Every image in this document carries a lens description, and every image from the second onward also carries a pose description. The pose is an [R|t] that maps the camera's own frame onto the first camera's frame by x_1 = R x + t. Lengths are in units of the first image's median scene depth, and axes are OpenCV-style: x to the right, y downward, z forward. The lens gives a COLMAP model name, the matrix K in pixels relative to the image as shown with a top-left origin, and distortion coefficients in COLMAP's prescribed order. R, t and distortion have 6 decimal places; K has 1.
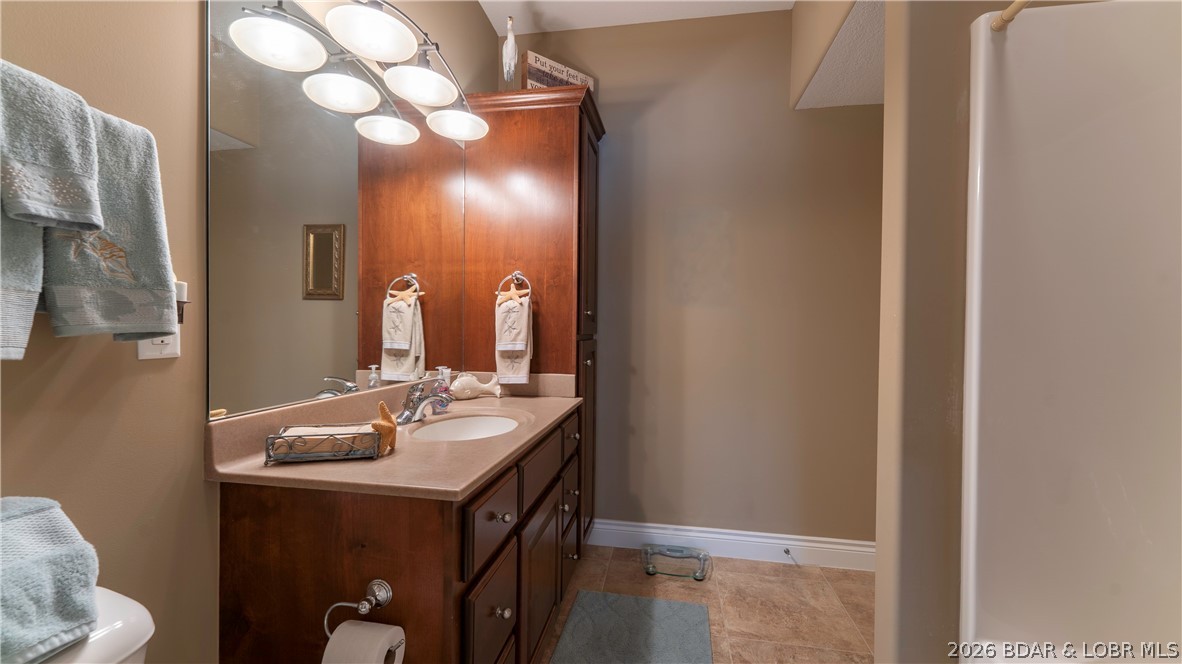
lens RADIAL K [[484.5, 0, 590.6], [0, 484.5, 331.6], [0, 0, 1]] dist [0.012174, -0.004163]
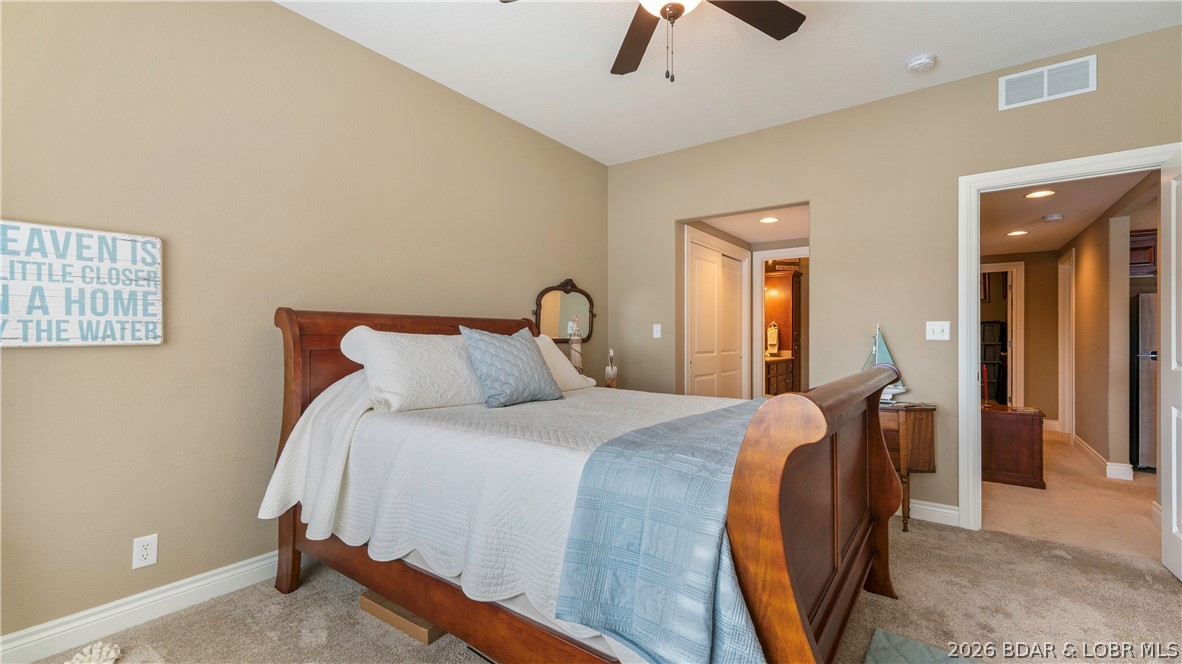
lens RADIAL K [[484.5, 0, 581.5], [0, 484.5, 337.7], [0, 0, 1]] dist [0.012174, -0.004163]
pose [[0.888596, -0.012347, -0.458524, 0.236177], [0.008365, 0.999908, -0.010715, 0.019098], [0.458614, 0.005685, 0.888617, -2.907287]]
